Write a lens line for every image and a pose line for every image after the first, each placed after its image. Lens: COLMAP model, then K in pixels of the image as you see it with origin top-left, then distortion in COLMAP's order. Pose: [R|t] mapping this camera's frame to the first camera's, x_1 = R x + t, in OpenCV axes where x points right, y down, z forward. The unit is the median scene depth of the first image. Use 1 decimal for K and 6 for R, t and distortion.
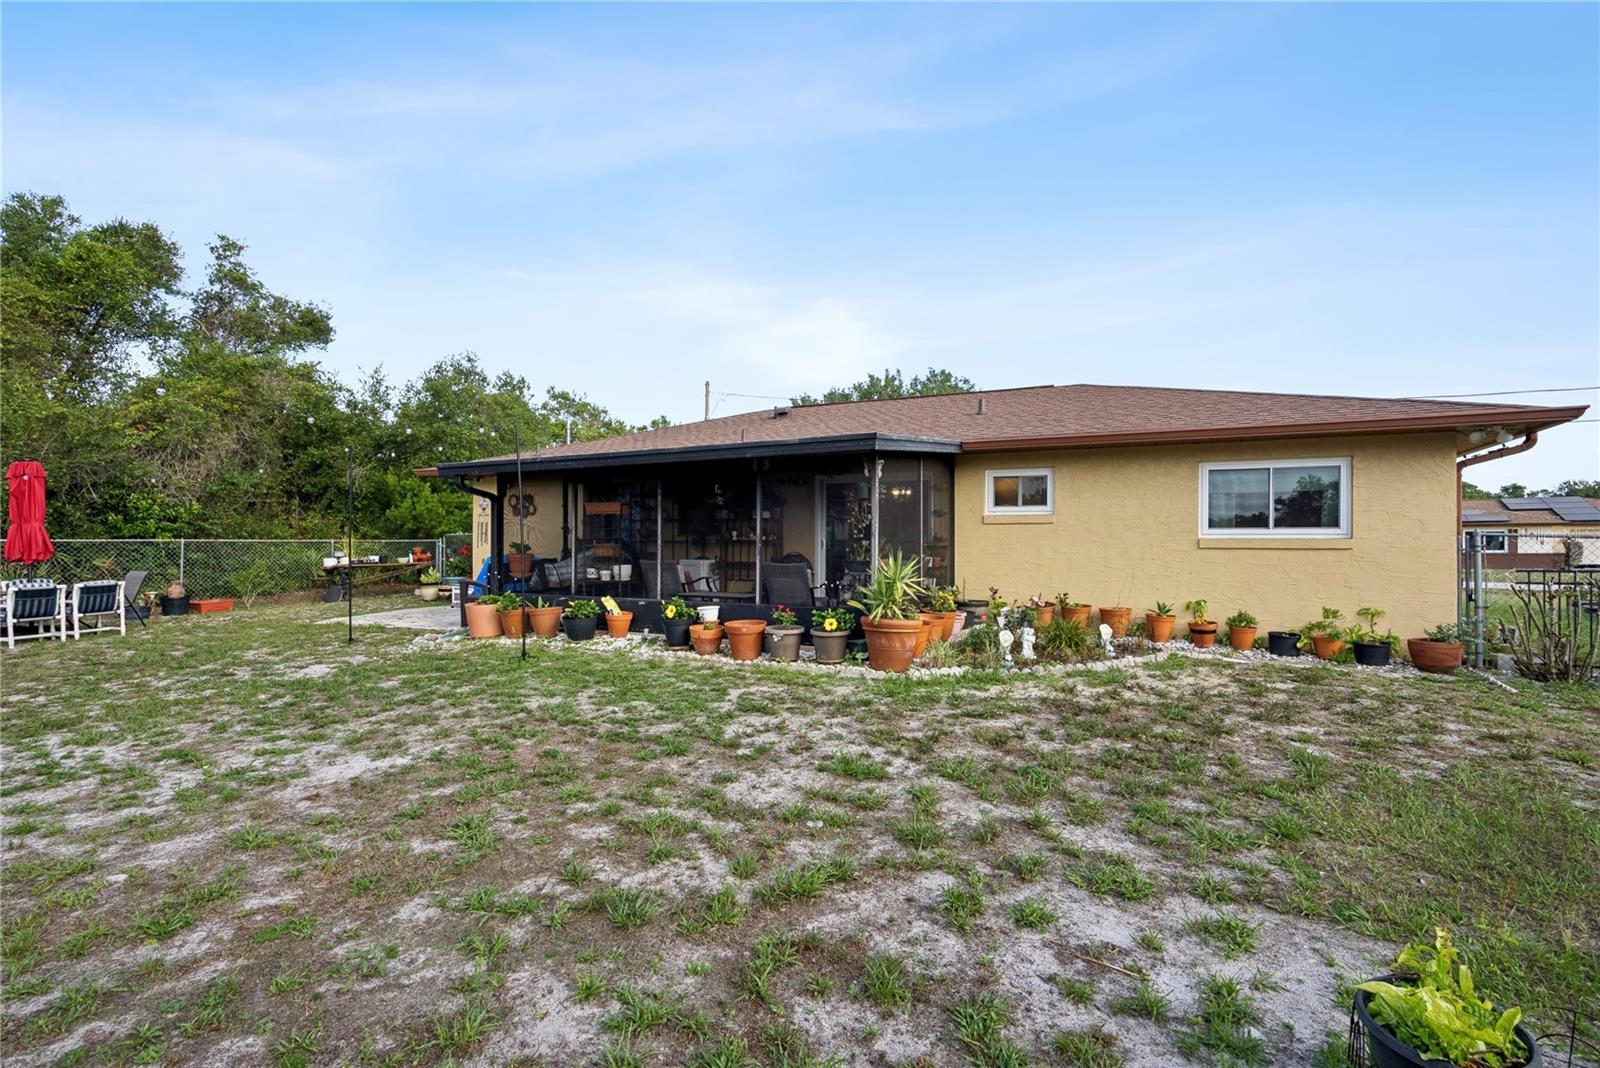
lens RADIAL K [[743.9, 0, 802.8], [0, 743.9, 530.4], [0, 0, 1]] dist [-0.001356, 0.000226]
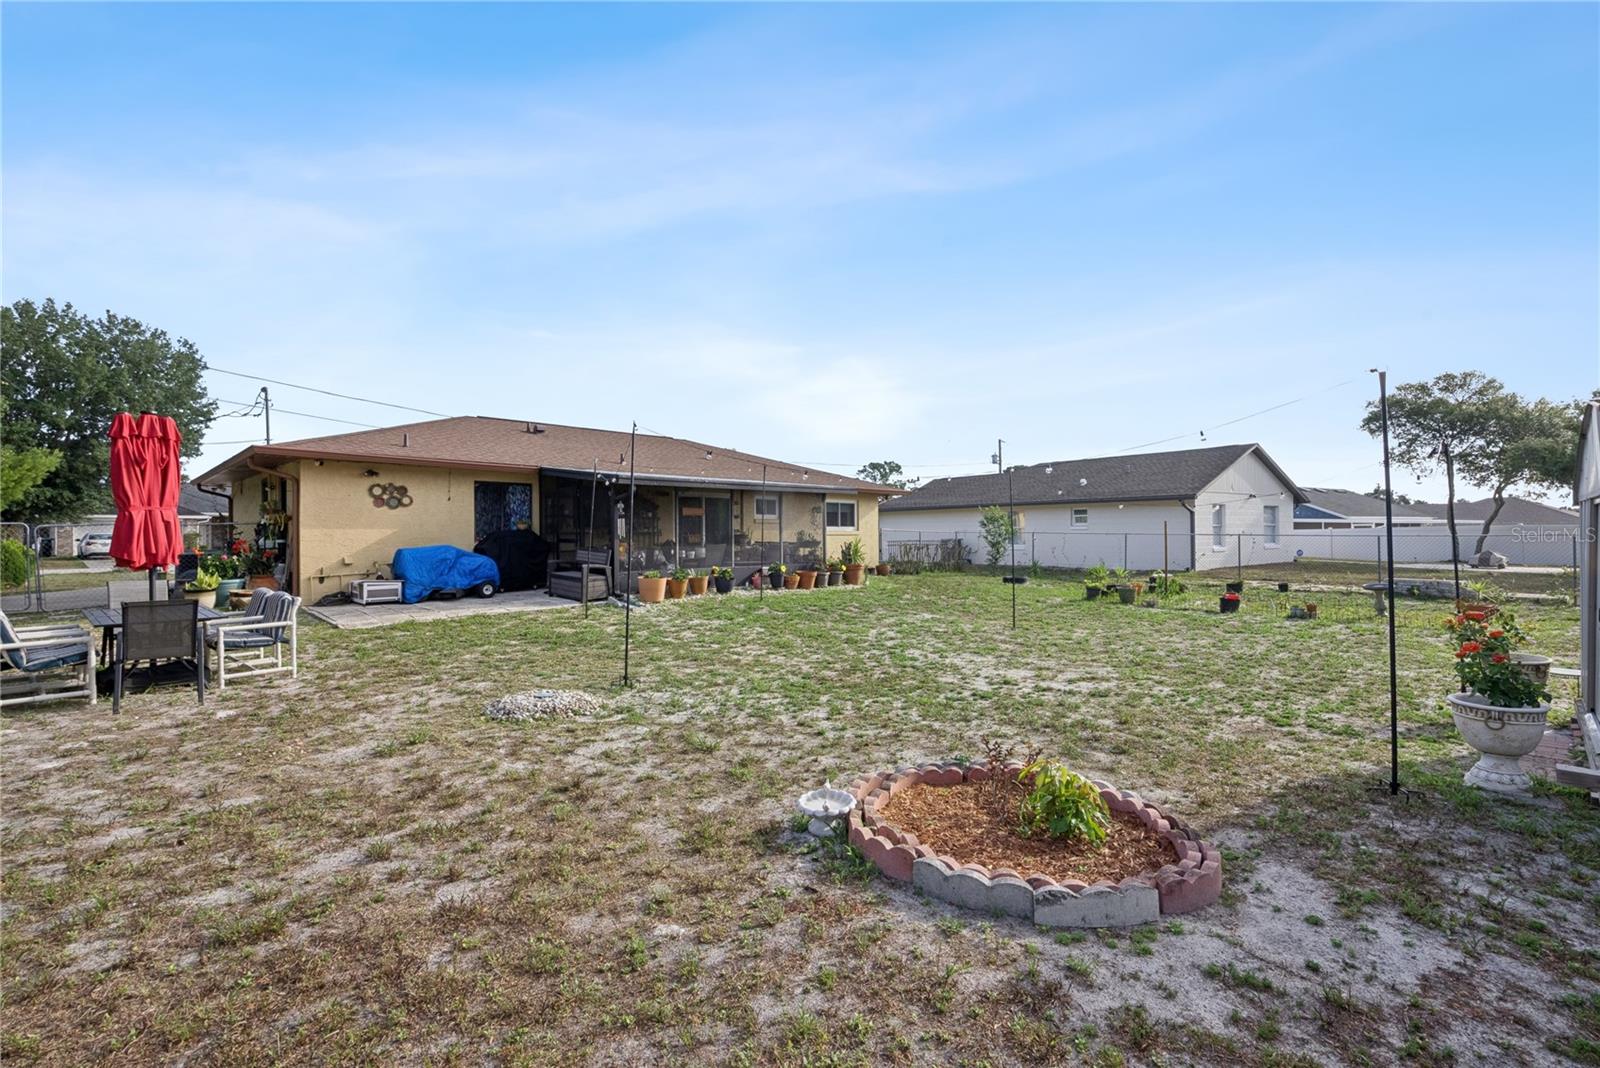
lens RADIAL K [[743.9, 0, 802.8], [0, 743.9, 530.4], [0, 0, 1]] dist [-0.001356, 0.000226]
pose [[0.324652, 0.000623, 0.945833, -1.622653], [-0.011944, 0.999923, 0.003441, 0.001426], [-0.945758, -0.012414, 0.324634, 0.268035]]
